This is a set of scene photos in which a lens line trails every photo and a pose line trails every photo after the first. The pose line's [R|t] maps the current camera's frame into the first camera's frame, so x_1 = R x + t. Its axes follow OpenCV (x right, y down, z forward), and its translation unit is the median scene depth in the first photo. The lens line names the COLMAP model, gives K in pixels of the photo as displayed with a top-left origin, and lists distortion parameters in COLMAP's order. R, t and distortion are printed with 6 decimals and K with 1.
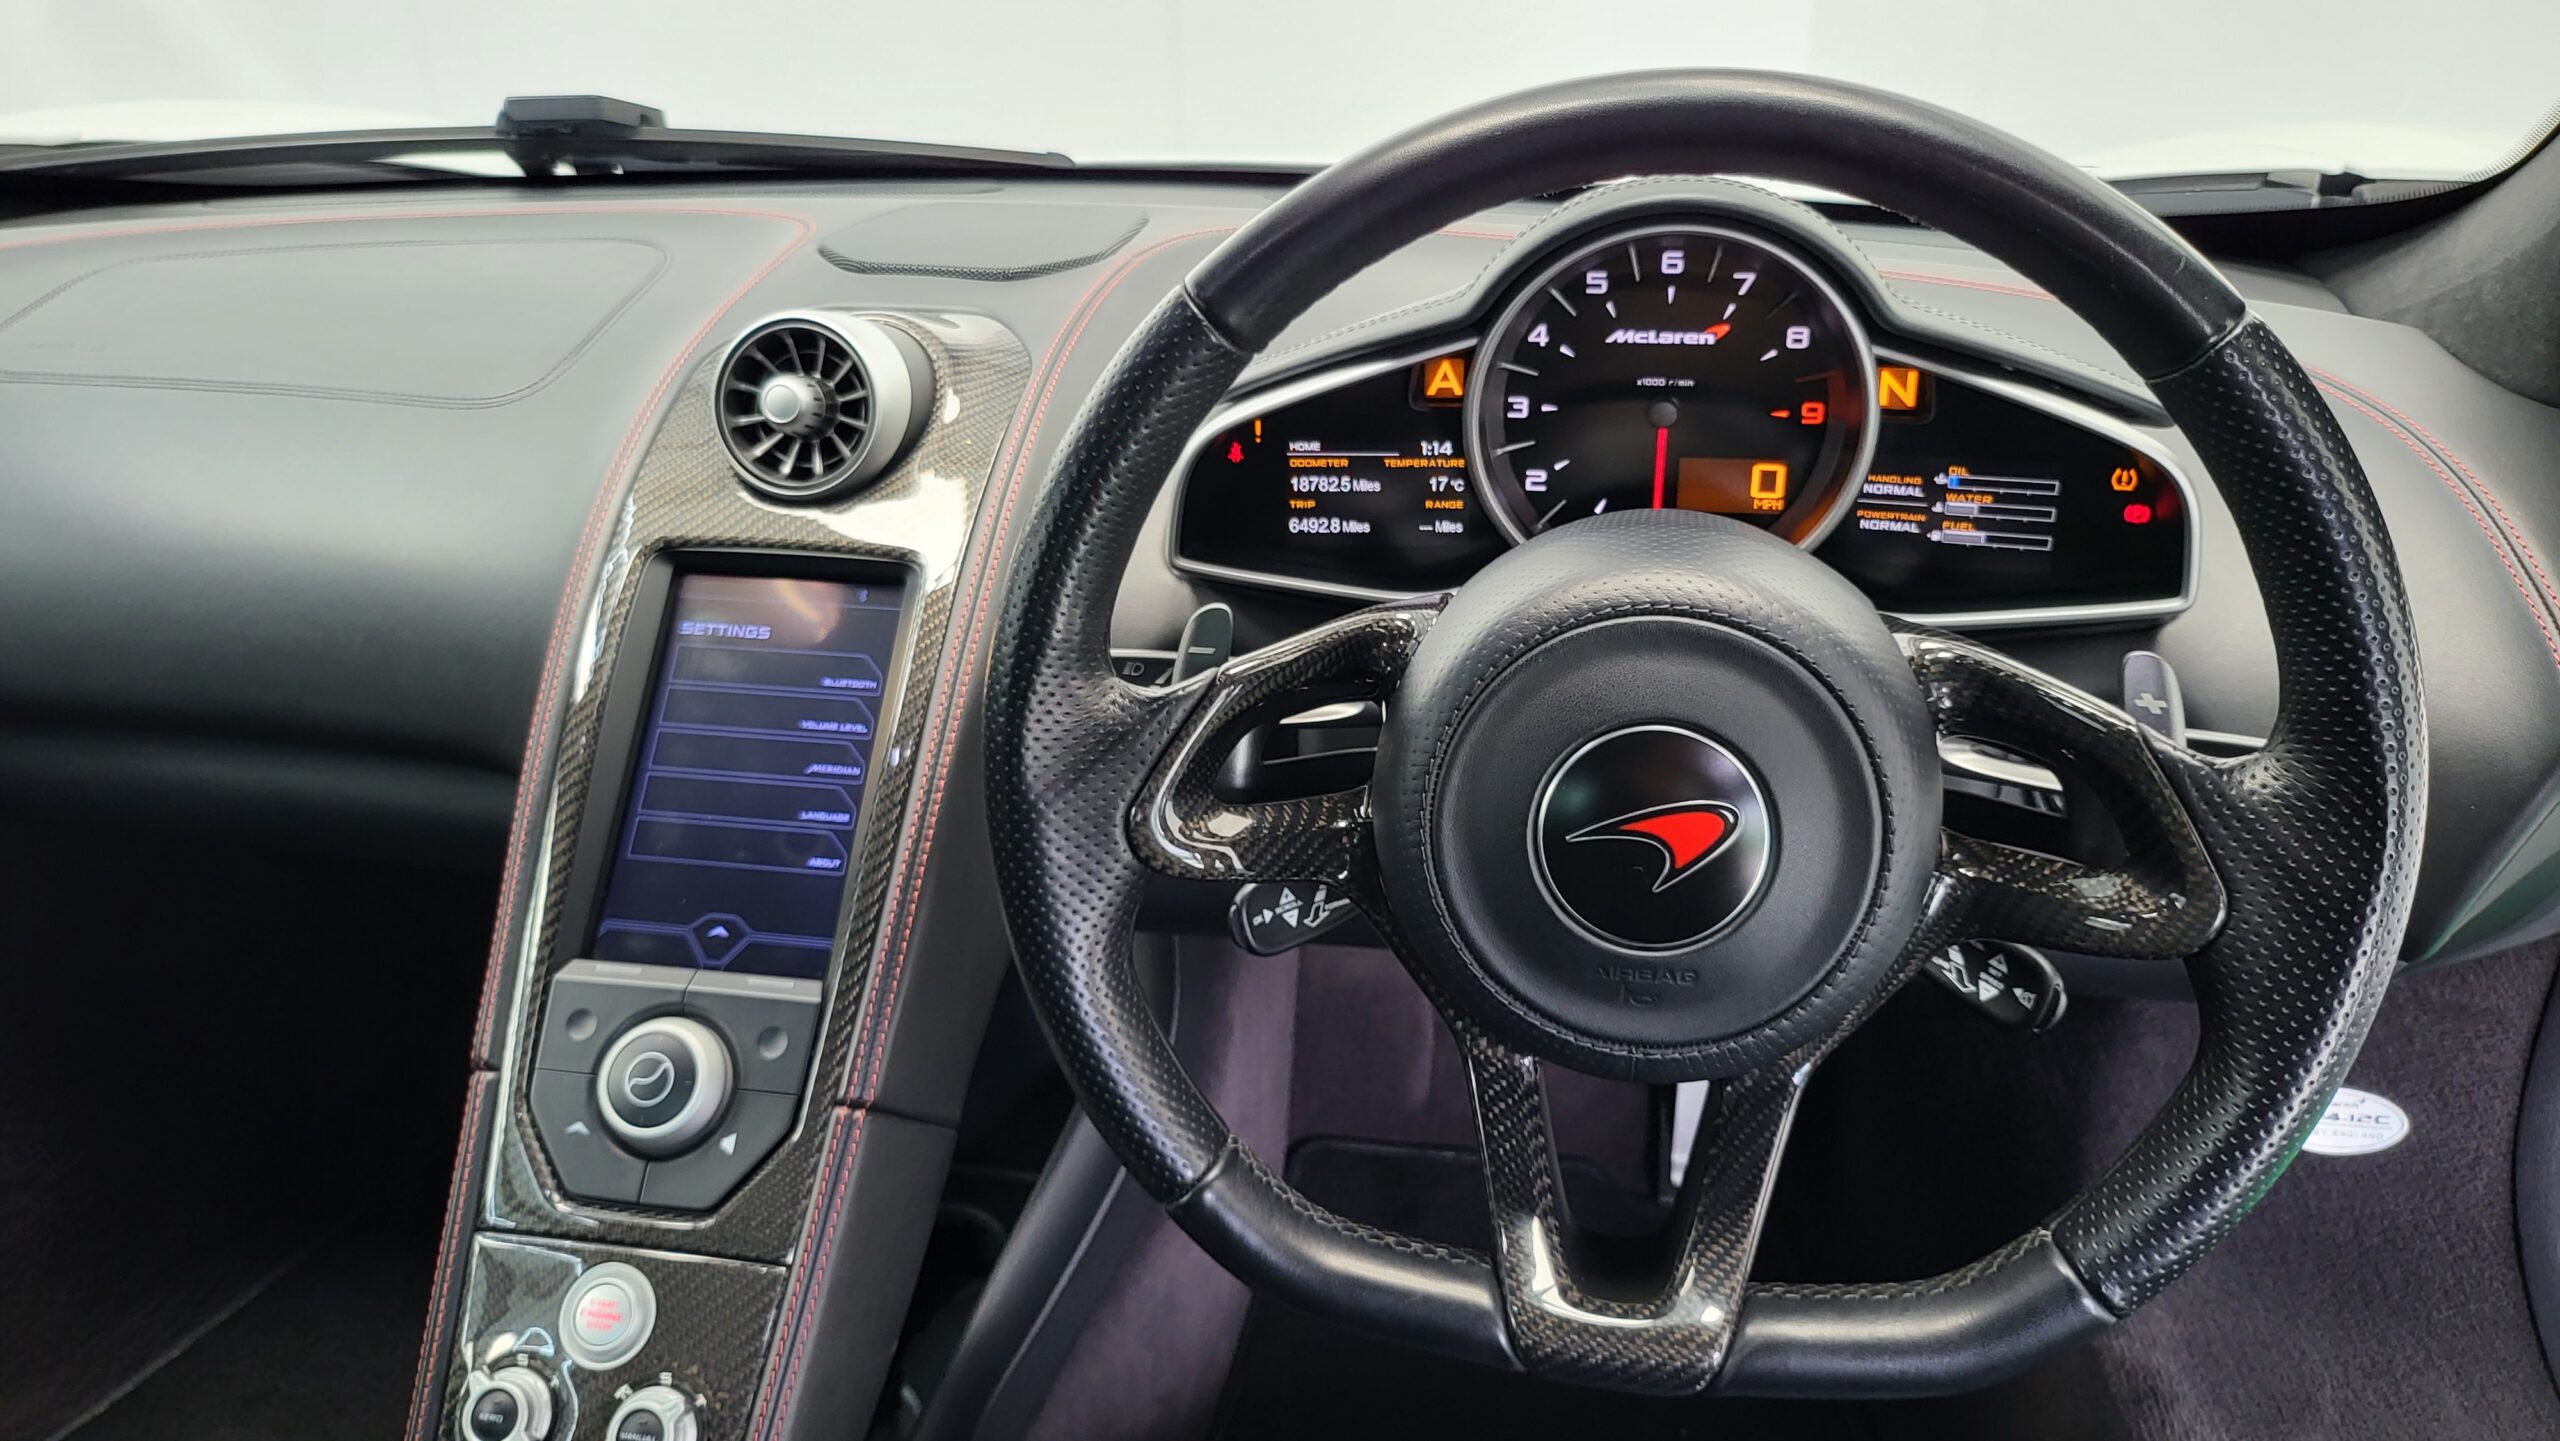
lens RADIAL K [[1822.6, 0, 1290.0], [0, 1822.6, 711.9], [0, 0, 1]] dist [0.042272, -0.048951]
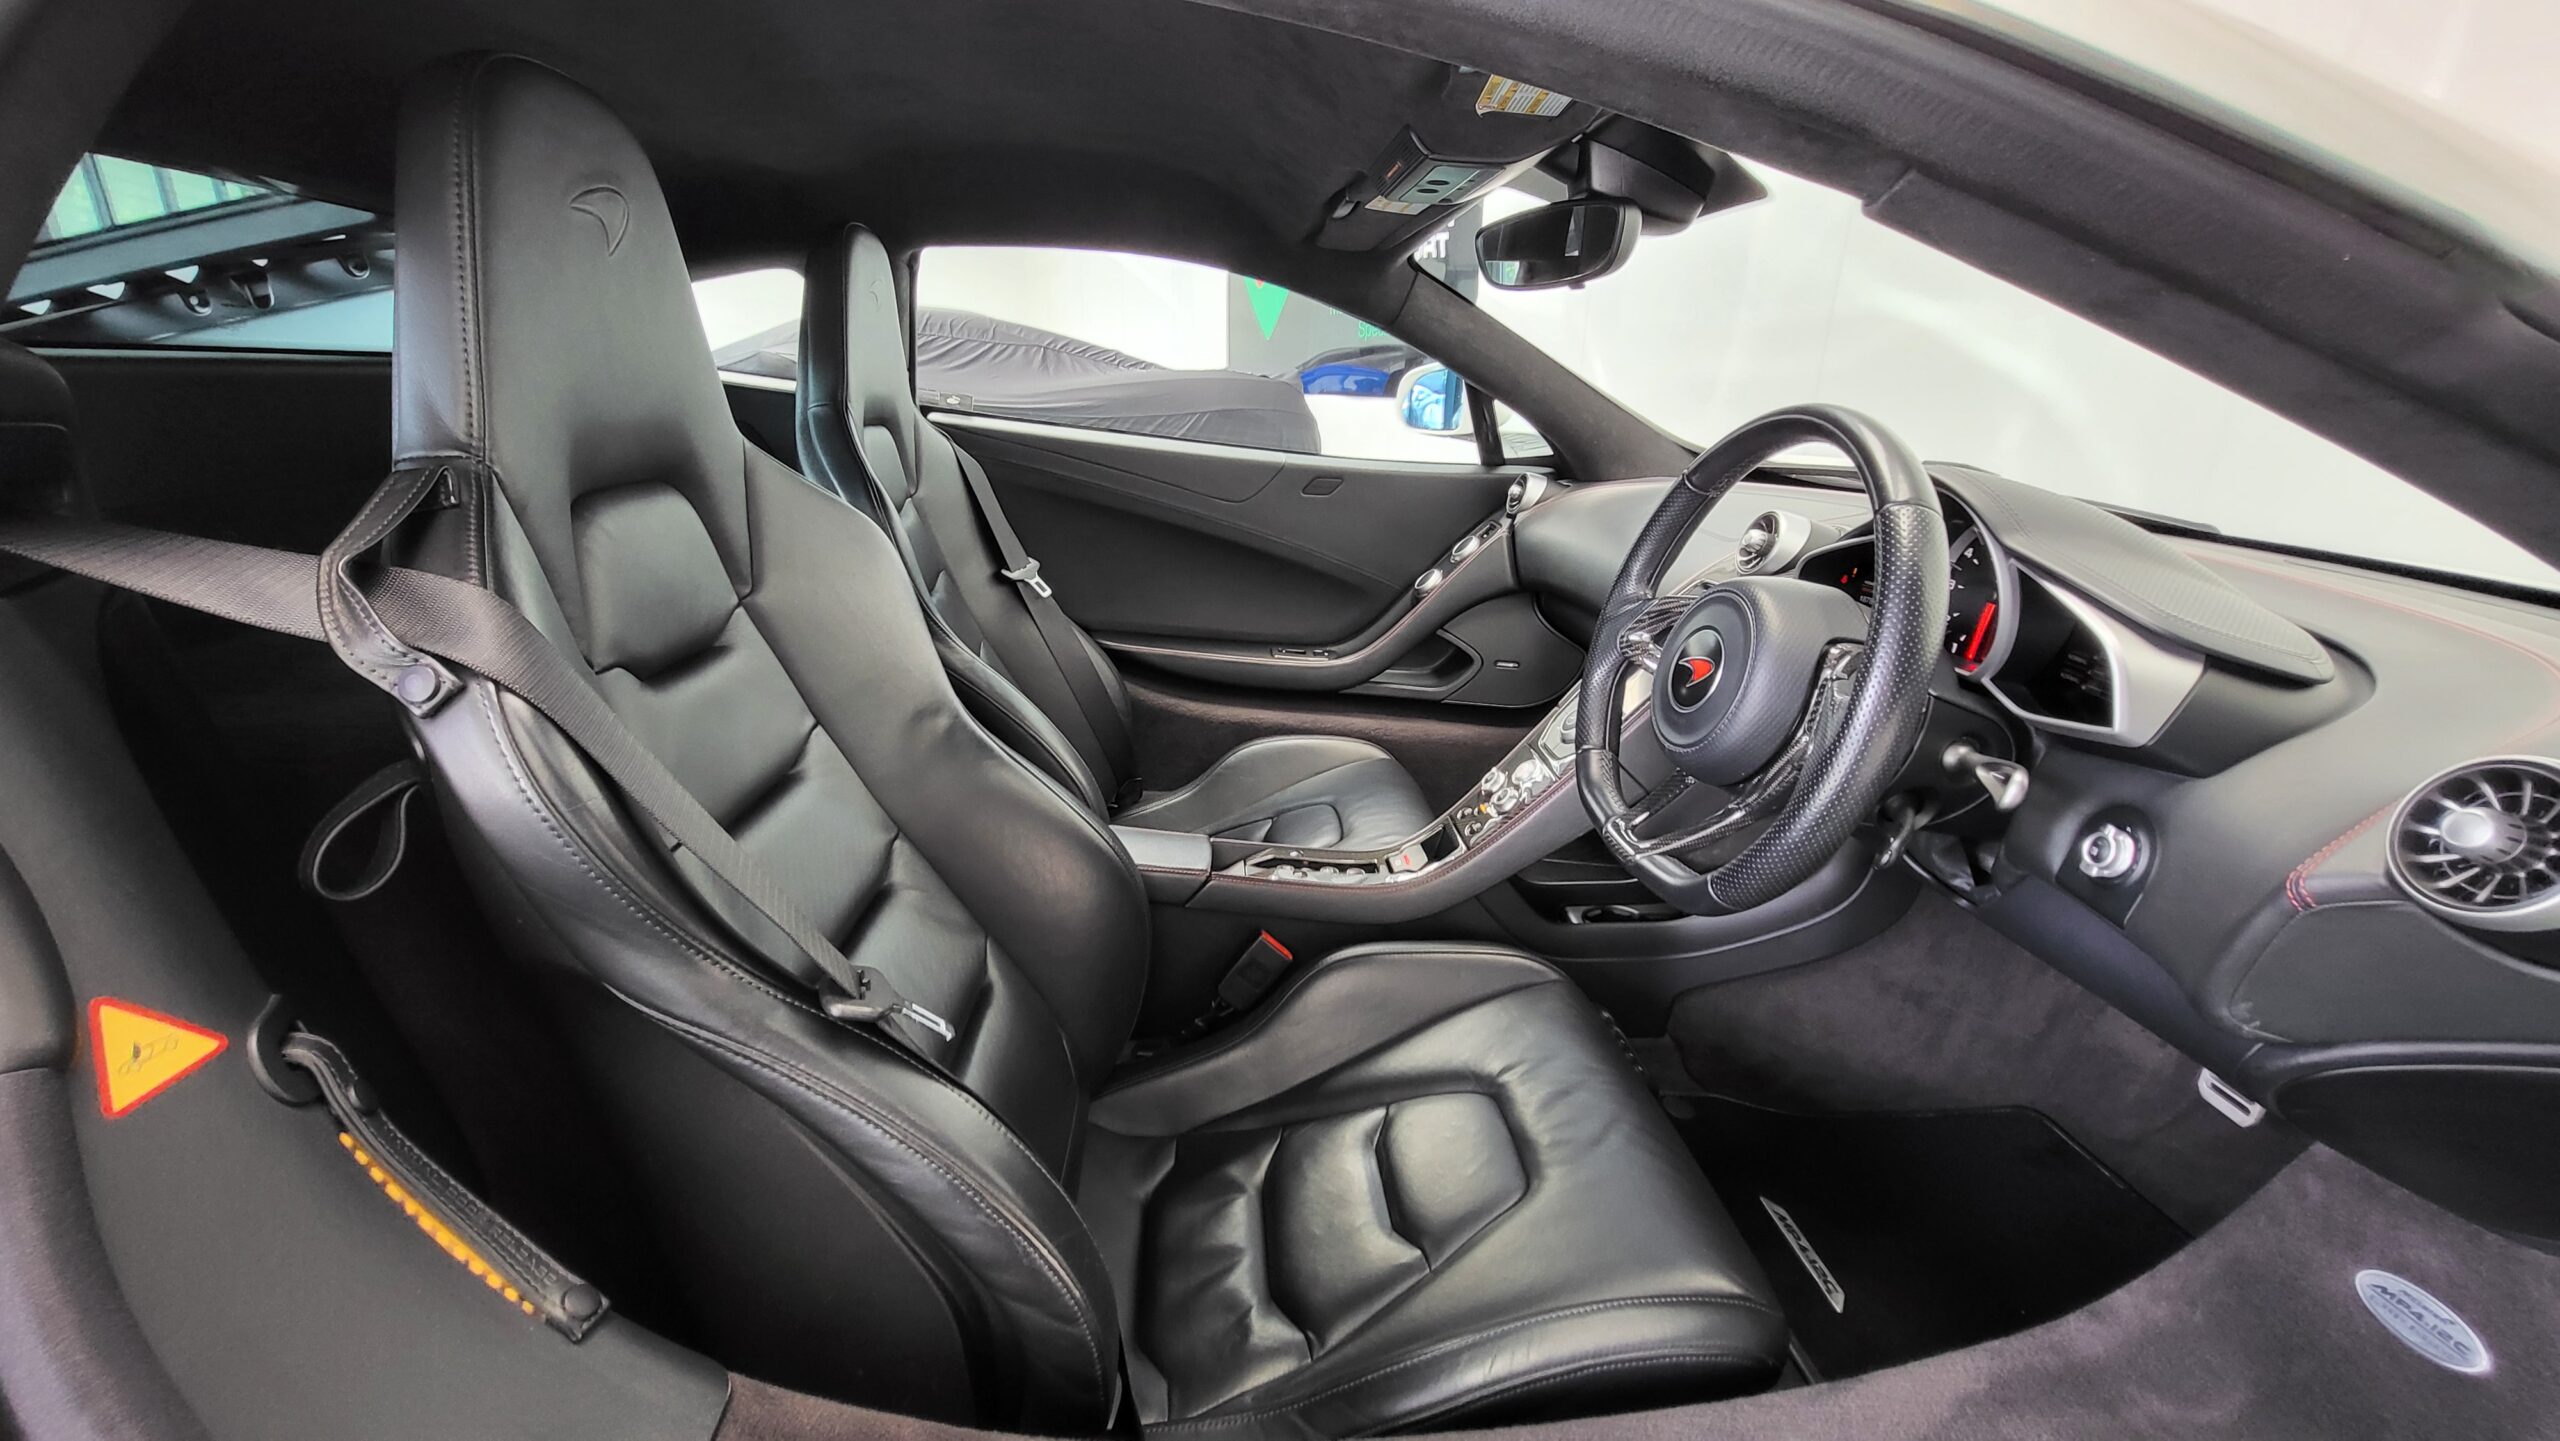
lens RADIAL K [[1018.9, 0, 1285.8], [0, 1018.9, 730.1], [0, 0, 1]] dist [0.001098, 0.000056]
pose [[0.257760, 0.329429, -0.908315, 1.086210], [-0.428467, 0.881565, 0.198138, 0.082068], [0.866011, 0.338111, 0.368382, -0.057475]]
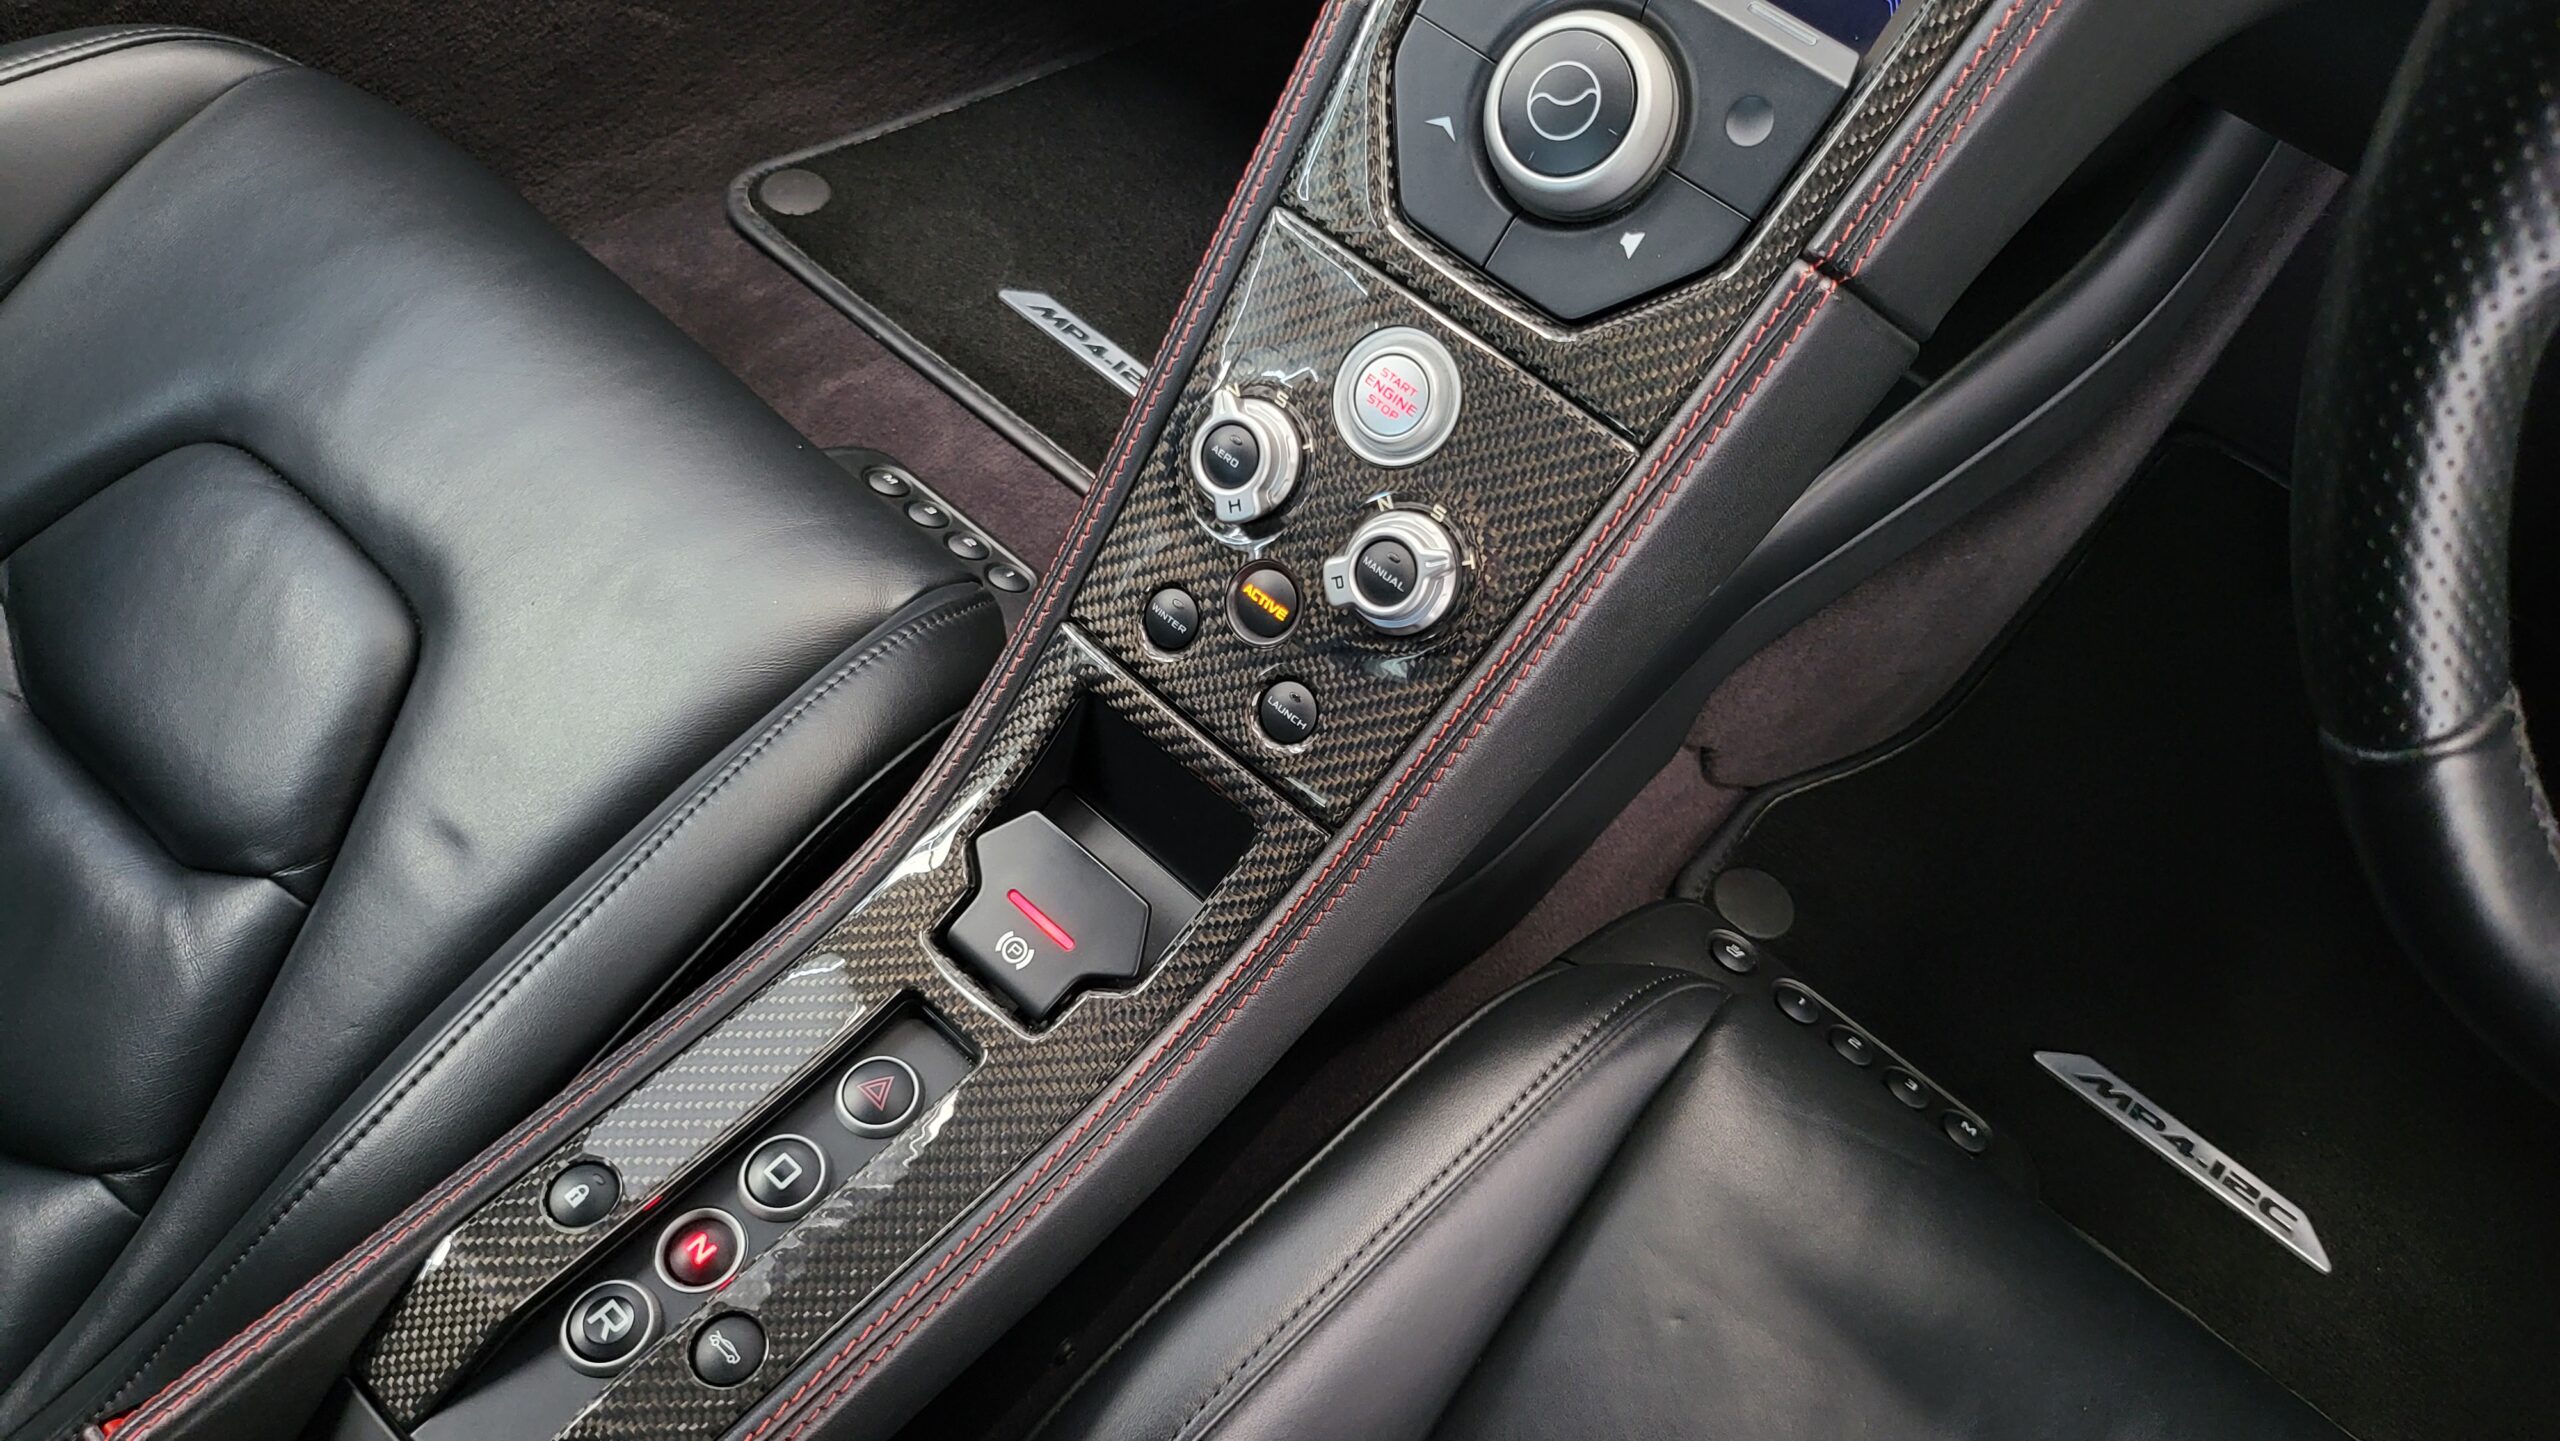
lens RADIAL K [[1810.5, 0, 1287.2], [0, 1810.5, 728.9], [0, 0, 1]] dist [0.014868, 0.000942]
pose [[0.850953, 0.481373, -0.210141, -0.183957], [-0.300555, 0.774373, 0.556789, 0.040117], [0.430751, -0.410642, 0.803634, 0.329282]]
